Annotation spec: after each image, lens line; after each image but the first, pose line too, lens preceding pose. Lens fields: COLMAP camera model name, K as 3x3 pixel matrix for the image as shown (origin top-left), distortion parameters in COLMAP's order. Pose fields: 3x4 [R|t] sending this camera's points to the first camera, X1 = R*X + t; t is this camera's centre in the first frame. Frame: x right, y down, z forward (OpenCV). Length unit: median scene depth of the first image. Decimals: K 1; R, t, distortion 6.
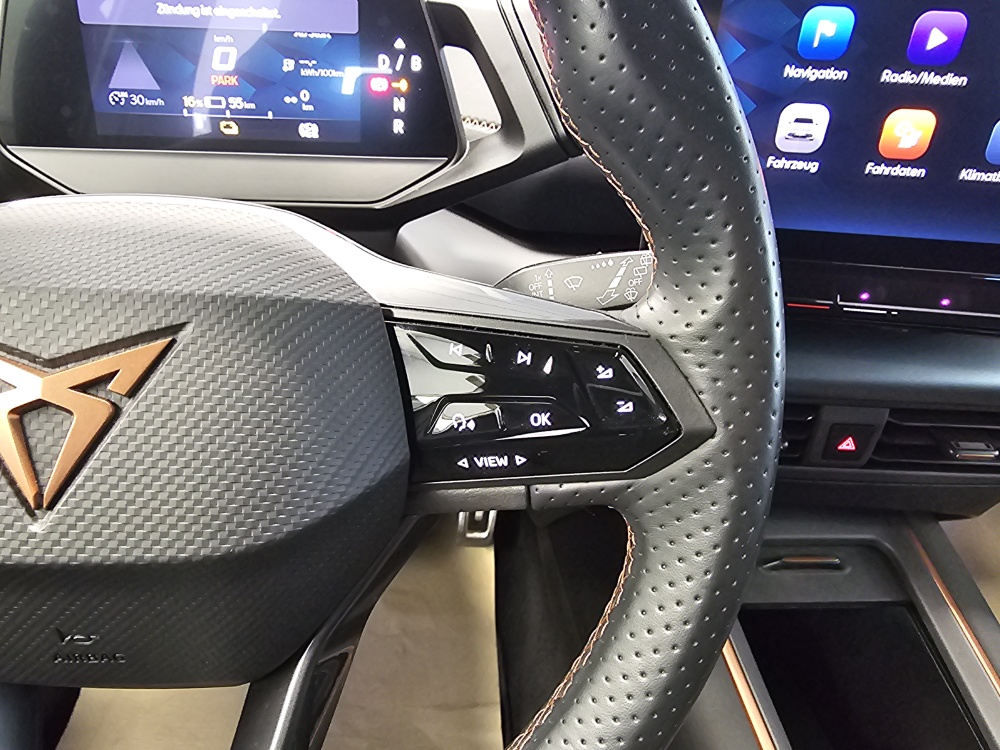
lens RADIAL K [[684.9, 0, 440.1], [0, 684.9, 364.3], [0, 0, 1]] dist [0.003649, -0.003300]
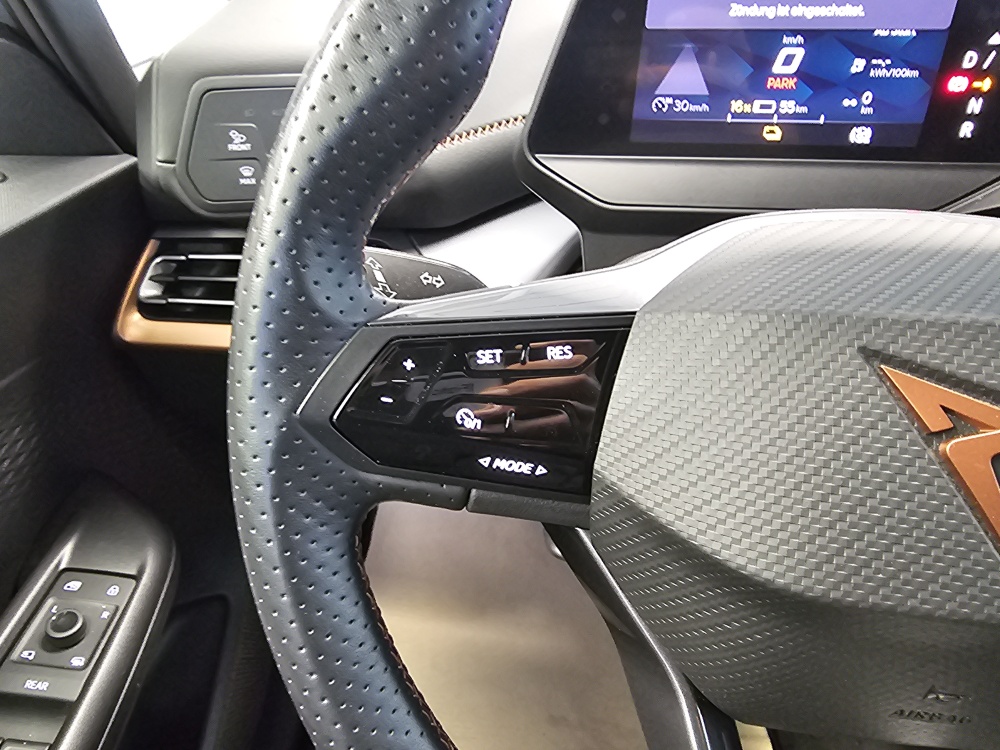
lens RADIAL K [[684.9, 0, 425.3], [0, 684.9, 367.5], [0, 0, 1]] dist [0.003649, -0.003300]
pose [[0.988205, 0.038992, -0.148089, -0.649160], [-0.037216, 0.999198, 0.014742, -0.017075], [0.148545, -0.009057, 0.988864, -0.015663]]
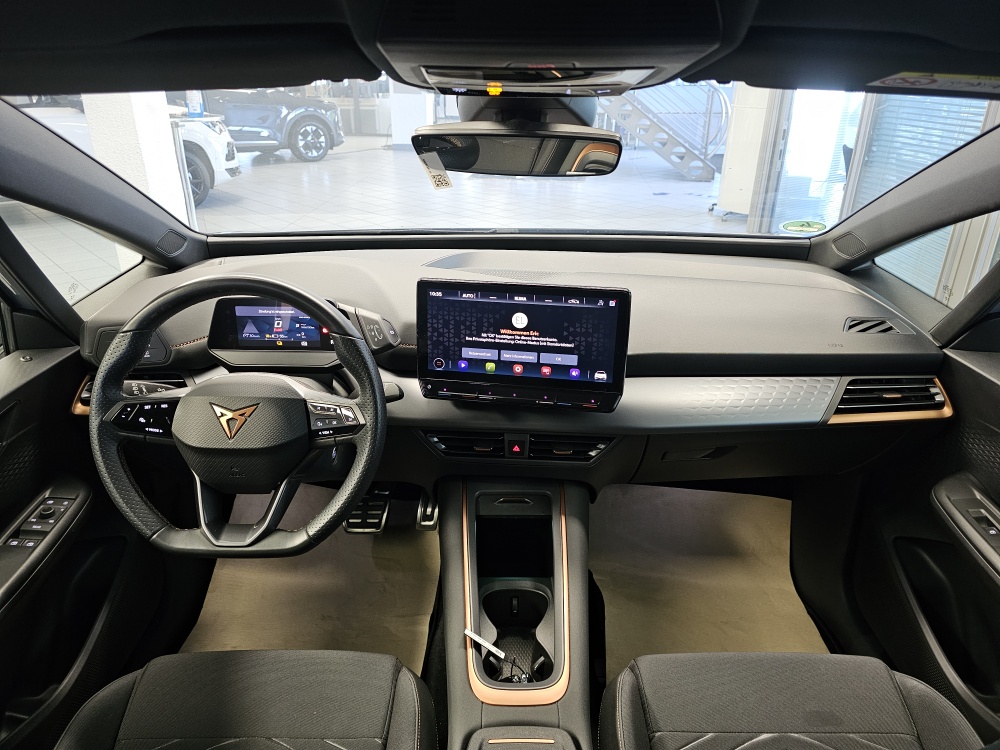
lens RADIAL K [[678.5, 0, 497.8], [0, 678.5, 370.1], [0, 0, 1]] dist [0.064139, -0.062668]
pose [[0.998973, -0.008218, -0.044566, 0.888663], [0.003131, 0.993585, -0.113043, 0.152650], [0.045209, 0.112788, 0.992590, -2.199018]]
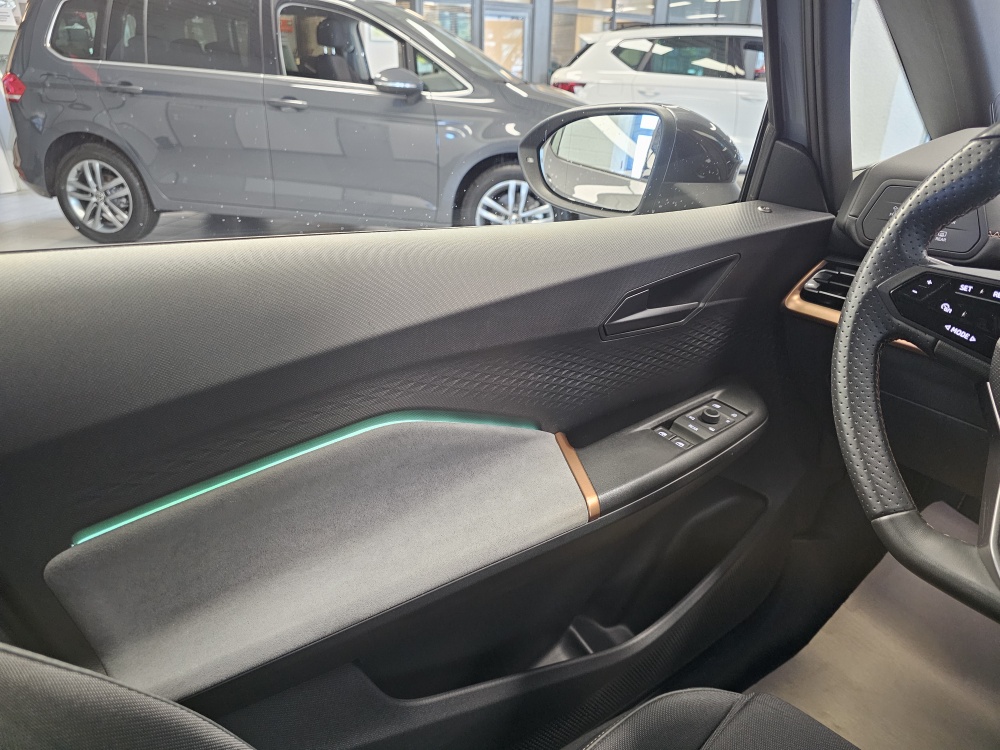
lens RADIAL K [[678.5, 0, 503.6], [0, 678.5, 368.7], [0, 0, 1]] dist [0.064139, -0.062668]
pose [[0.583048, 0.303783, -0.753505, -0.090880], [-0.414203, 0.909022, 0.045979, 0.481904], [0.698921, 0.285296, 0.655832, -1.054956]]
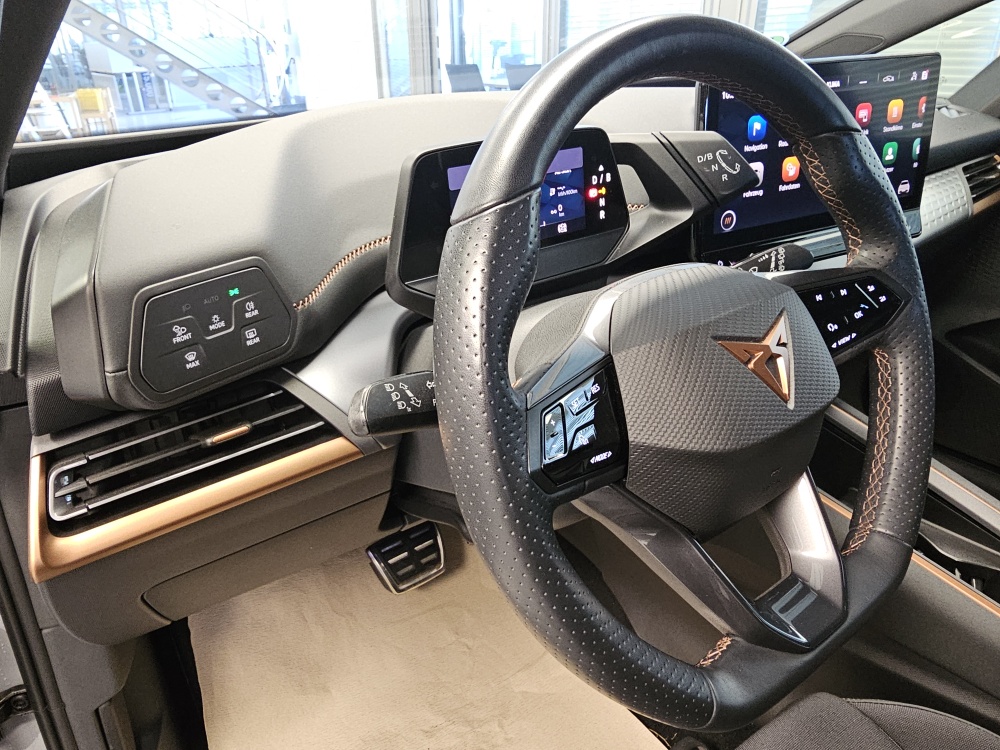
lens RADIAL K [[692.2, 0, 458.9], [0, 692.2, 363.1], [0, 0, 1]] dist [0.009926, -0.000984]
pose [[0.827294, -0.296795, 0.476966, -1.300773], [0.333017, 0.942877, 0.009094, -0.143881], [-0.452420, 0.151314, 0.878875, -0.274084]]
